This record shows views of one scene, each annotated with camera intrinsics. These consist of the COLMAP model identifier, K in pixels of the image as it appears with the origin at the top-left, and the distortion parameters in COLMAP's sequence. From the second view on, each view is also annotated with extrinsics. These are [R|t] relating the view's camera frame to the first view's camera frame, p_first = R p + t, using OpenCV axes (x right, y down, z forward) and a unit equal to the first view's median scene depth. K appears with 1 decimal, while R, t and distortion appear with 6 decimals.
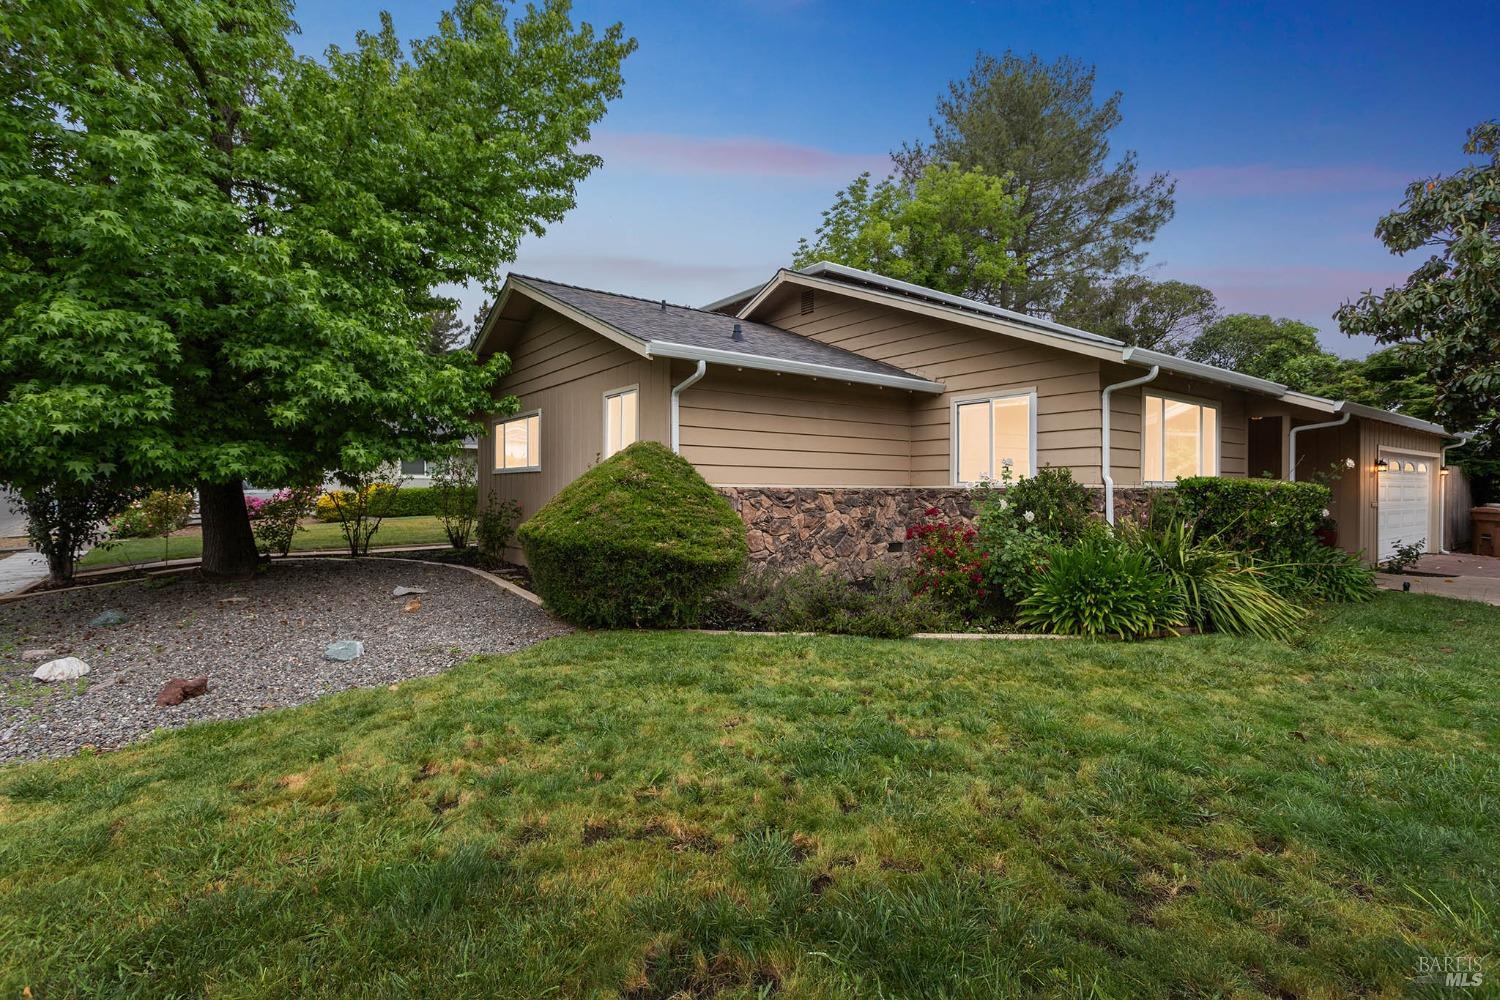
lens RADIAL K [[720.9, 0, 751.7], [0, 720.9, 498.1], [0, 0, 1]] dist [-0.016303, -0.000787]
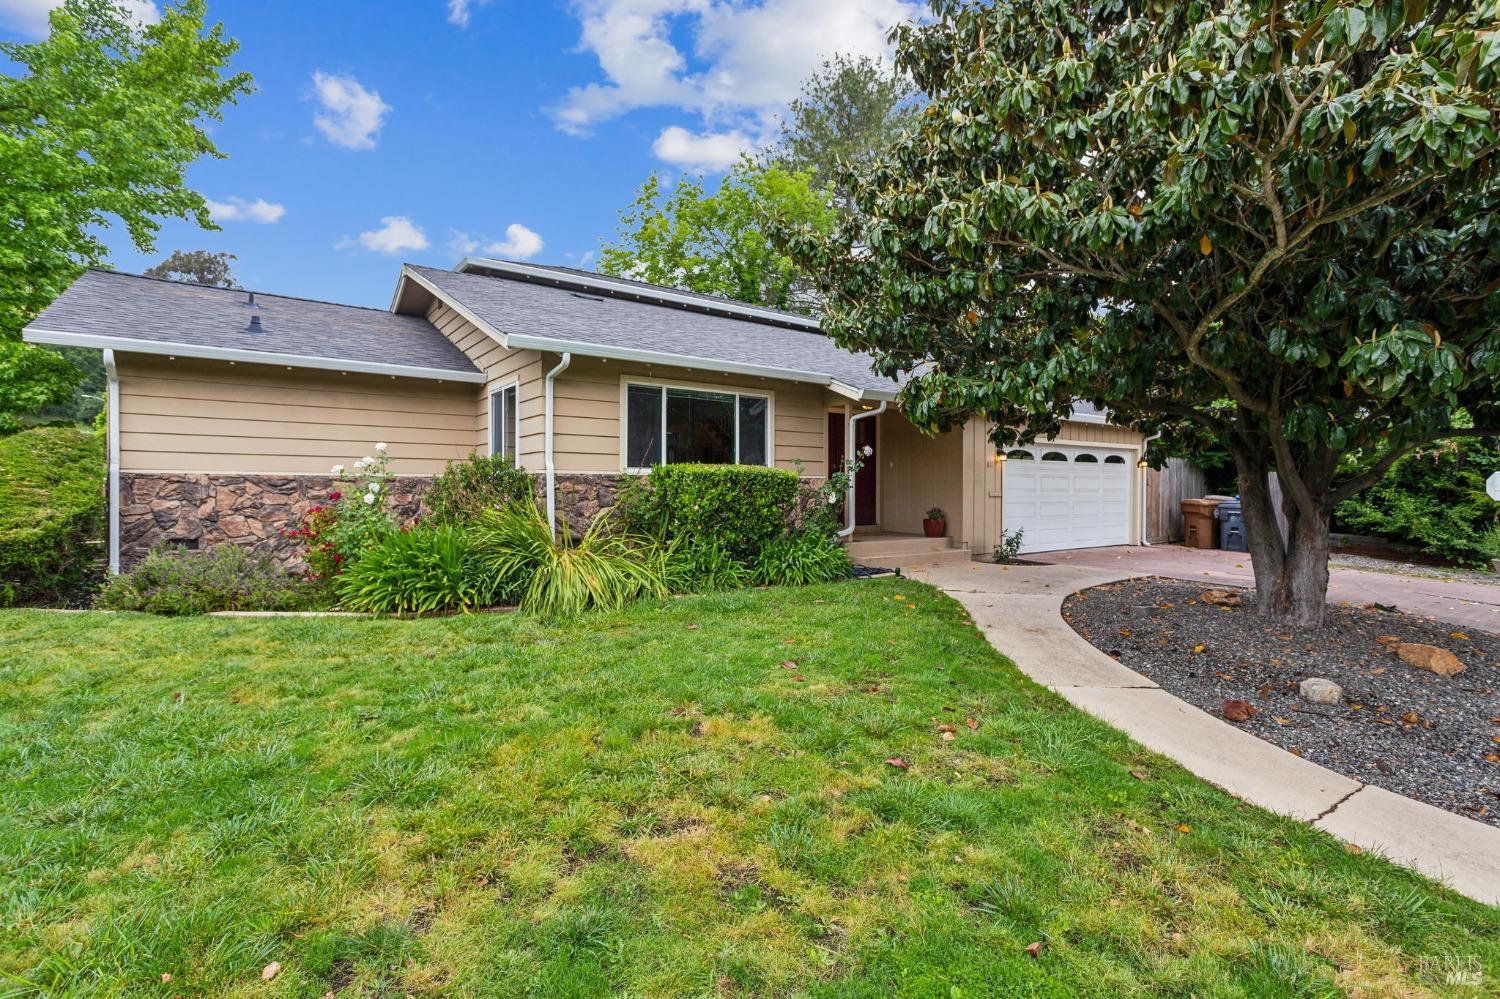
lens RADIAL K [[720.9, 0, 752.7], [0, 720.9, 496.1], [0, 0, 1]] dist [-0.016303, -0.000787]
pose [[0.999991, -0.001725, 0.003829, 0.724027], [0.001743, 0.999988, -0.004584, 0.021884], [-0.003821, 0.004591, 0.999982, -0.018743]]
